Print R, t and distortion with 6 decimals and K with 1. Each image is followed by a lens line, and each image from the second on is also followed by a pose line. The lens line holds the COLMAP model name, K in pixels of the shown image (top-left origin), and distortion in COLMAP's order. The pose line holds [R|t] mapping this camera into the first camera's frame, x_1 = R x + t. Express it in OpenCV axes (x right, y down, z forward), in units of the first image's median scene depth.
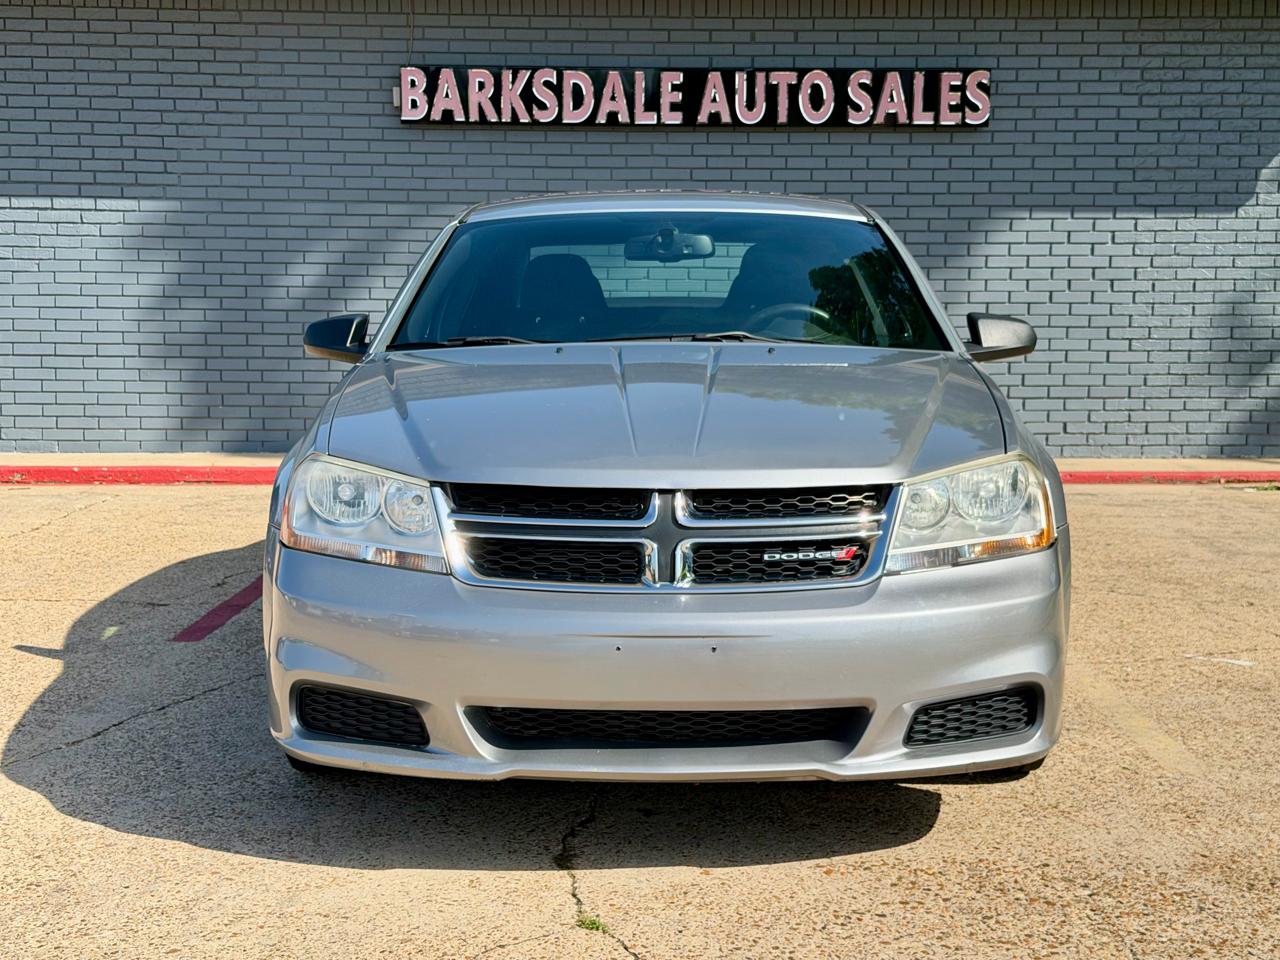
lens RADIAL K [[1852.3, 0, 642.9], [0, 1852.3, 473.3], [0, 0, 1]] dist [0.115509, 0.000000]
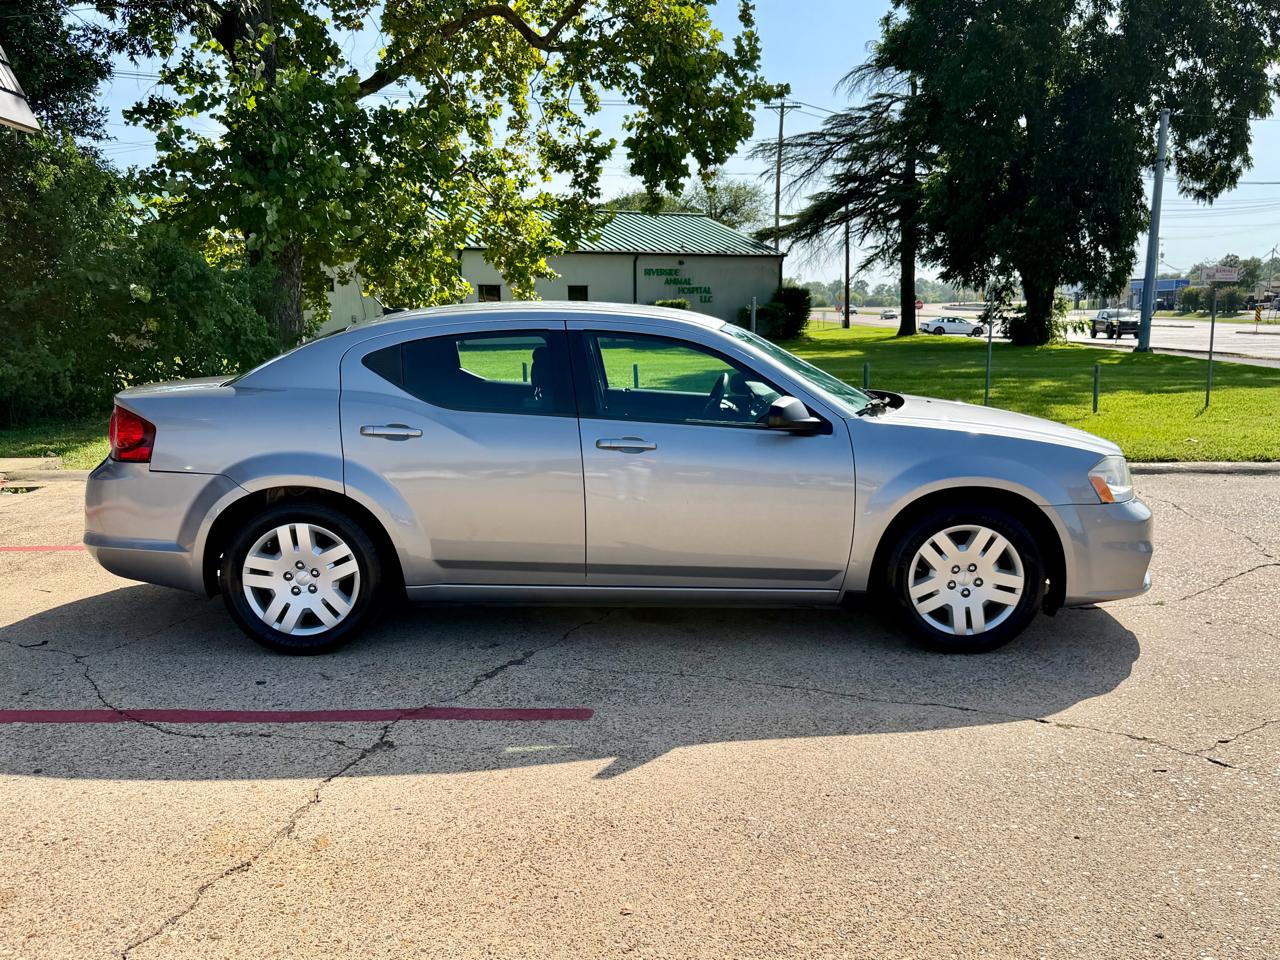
lens RADIAL K [[1092.4, 0, 644.2], [0, 1092.4, 498.3], [0, 0, 1]] dist [0.061276, -0.105274]
pose [[-0.025784, -0.170468, 0.985026, -0.452470], [0.098339, 0.980142, 0.172197, -0.074615], [-0.994819, 0.101306, -0.008508, 0.507936]]
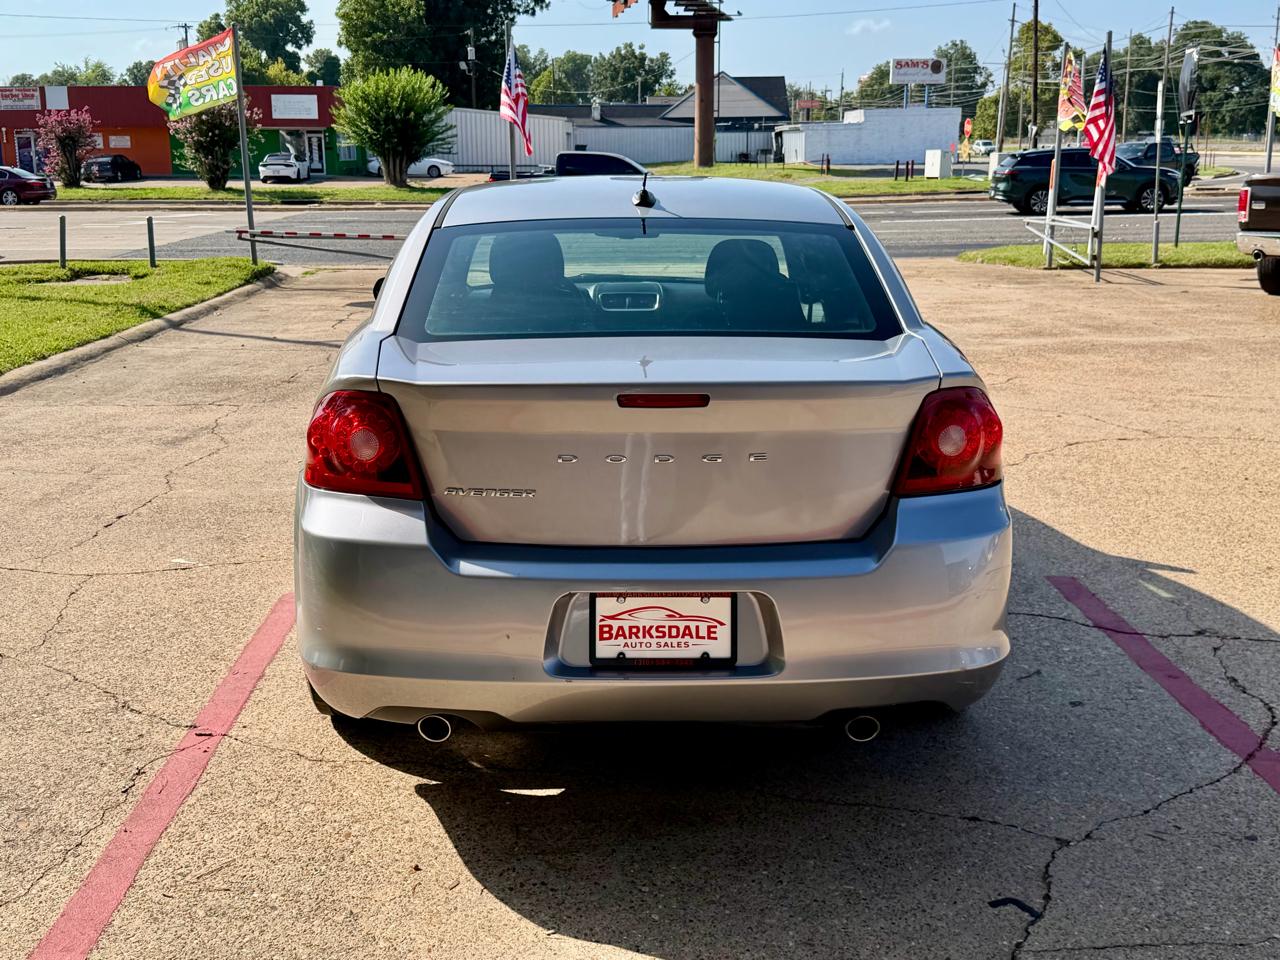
lens RADIAL K [[1425.7, 0, 638.3], [0, 1425.7, 485.3], [0, 0, 1]] dist [0.041497, 0.000000]
pose [[-0.998888, 0.010624, -0.045928, 0.027151], [-0.004267, 0.949900, 0.312526, -0.124528], [0.046947, 0.312375, -0.948798, 0.952669]]
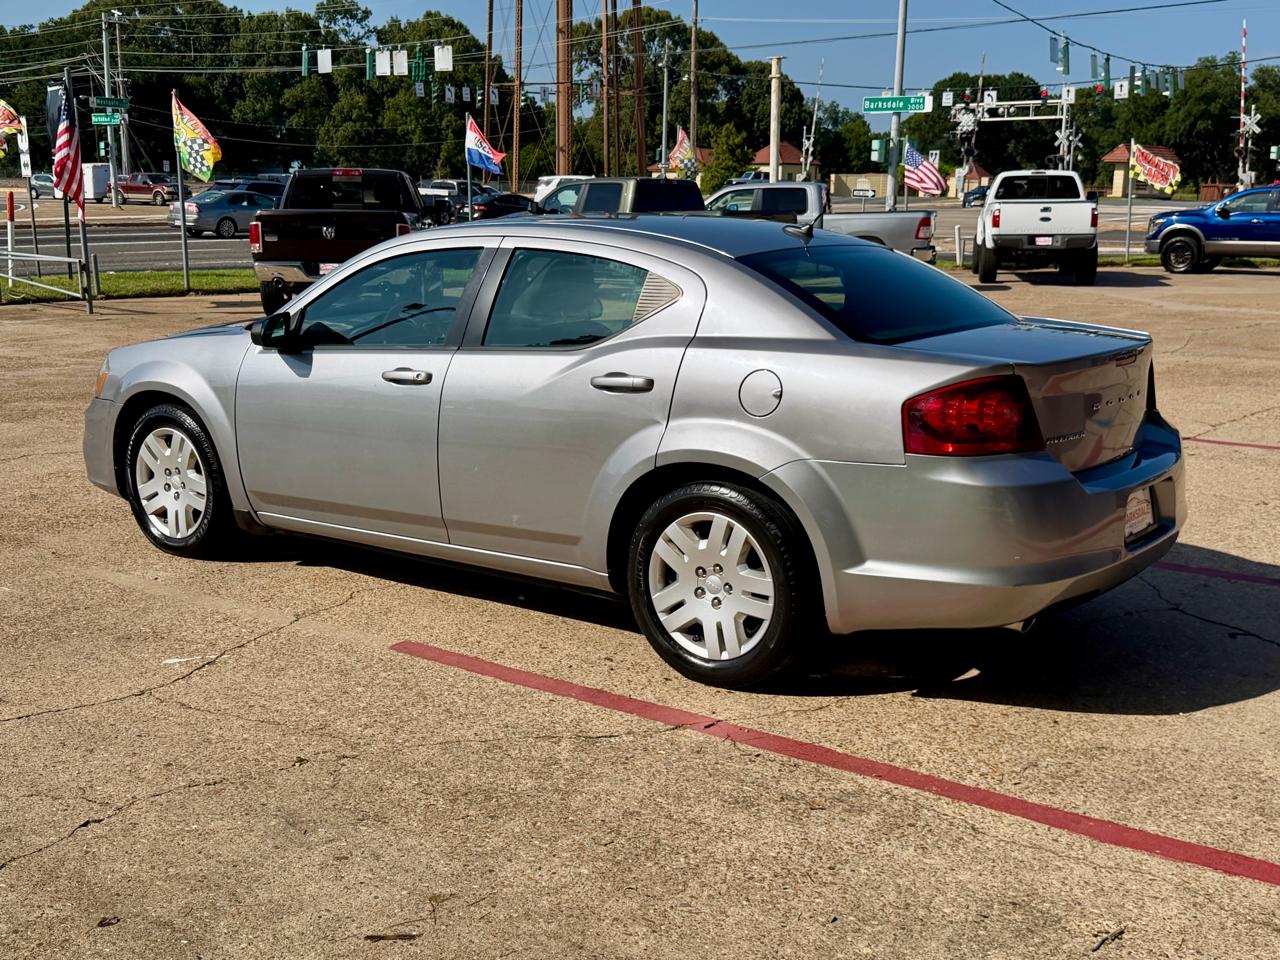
lens RADIAL K [[1408.4, 0, 643.6], [0, 1408.4, 476.0], [0, 0, 1]] dist [0.048555, 0.000000]
pose [[-0.588901, 0.147442, -0.794643, 0.399818], [-0.087211, 0.965885, 0.243847, -0.111471], [0.803486, 0.212903, -0.555951, 0.820490]]
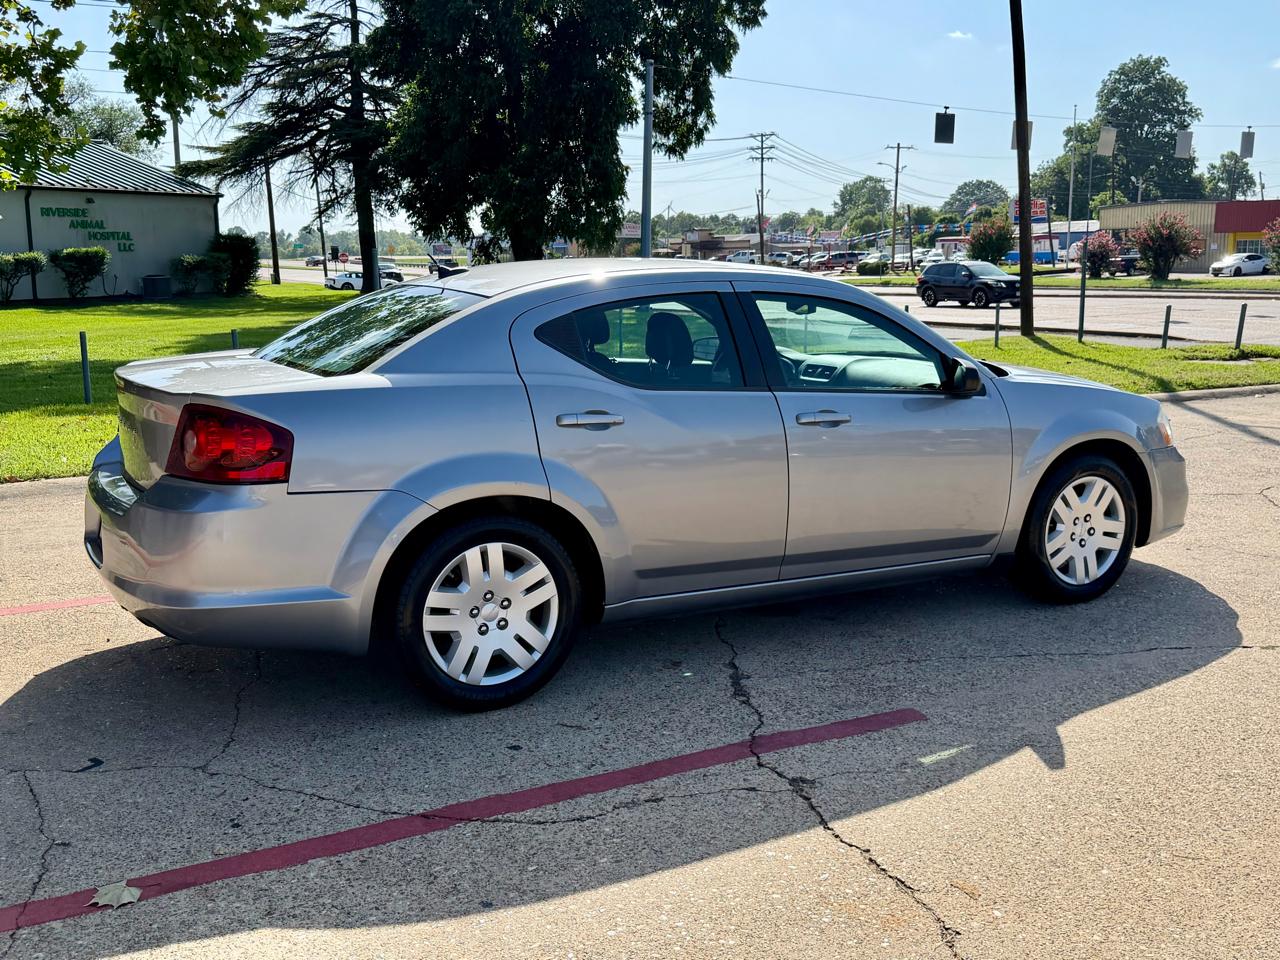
lens RADIAL K [[1245.6, 0, 643.7], [0, 1245.6, 473.5], [0, 0, 1]] dist [0.043819, 0.000000]
pose [[-0.504034, -0.145613, 0.851321, -0.382267], [0.082707, 0.973018, 0.215396, -0.101168], [-0.859715, 0.178977, -0.478391, 0.753468]]
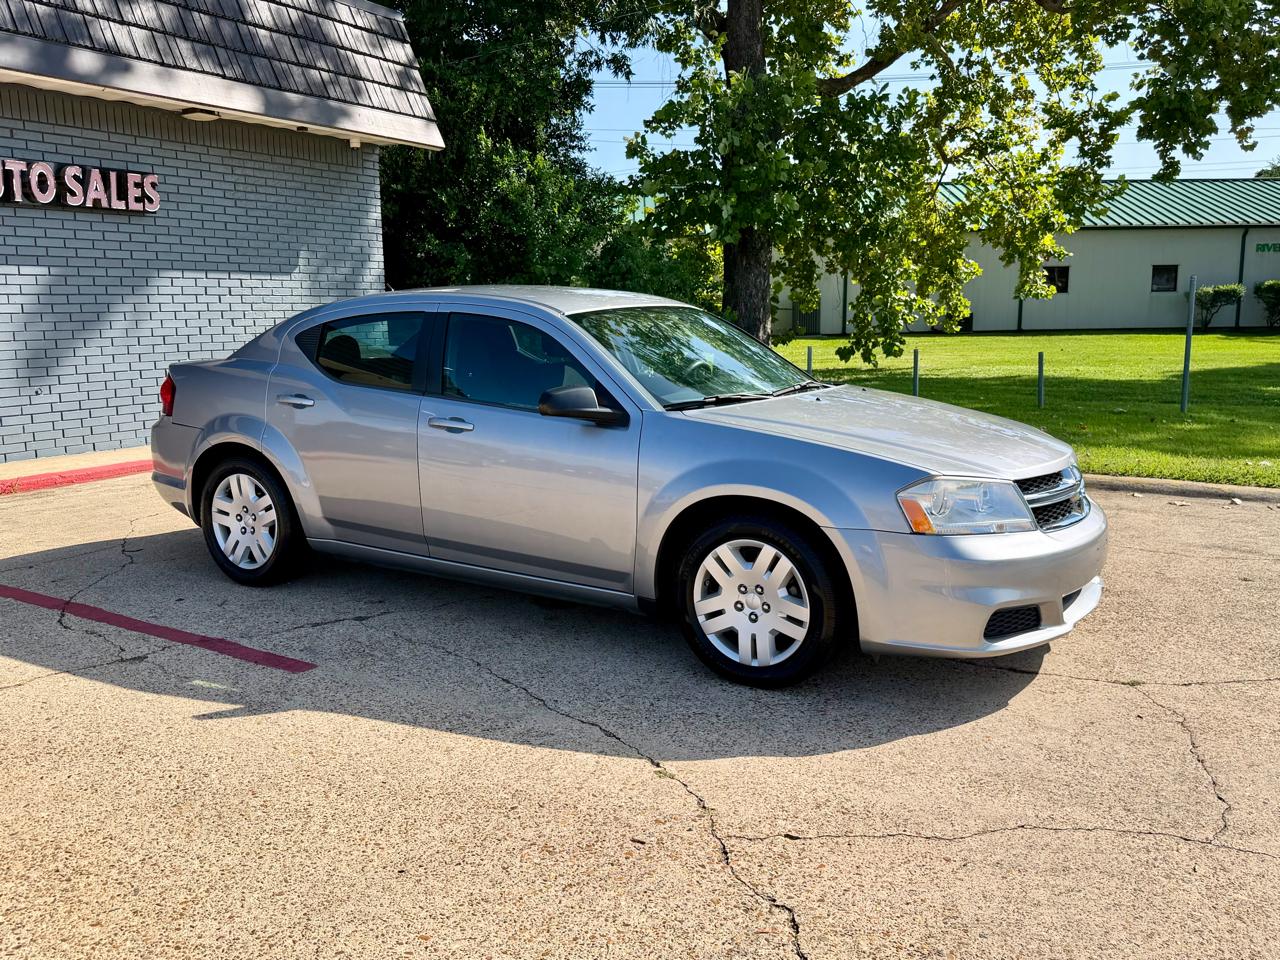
lens RADIAL K [[1092.4, 0, 642.2], [0, 1092.4, 477.1], [0, 0, 1]] dist [0.061276, -0.105274]
pose [[0.516462, -0.143076, 0.844273, -0.372602], [0.089893, 0.989554, 0.112706, -0.046949], [-0.851579, 0.017686, 0.523928, 0.240287]]
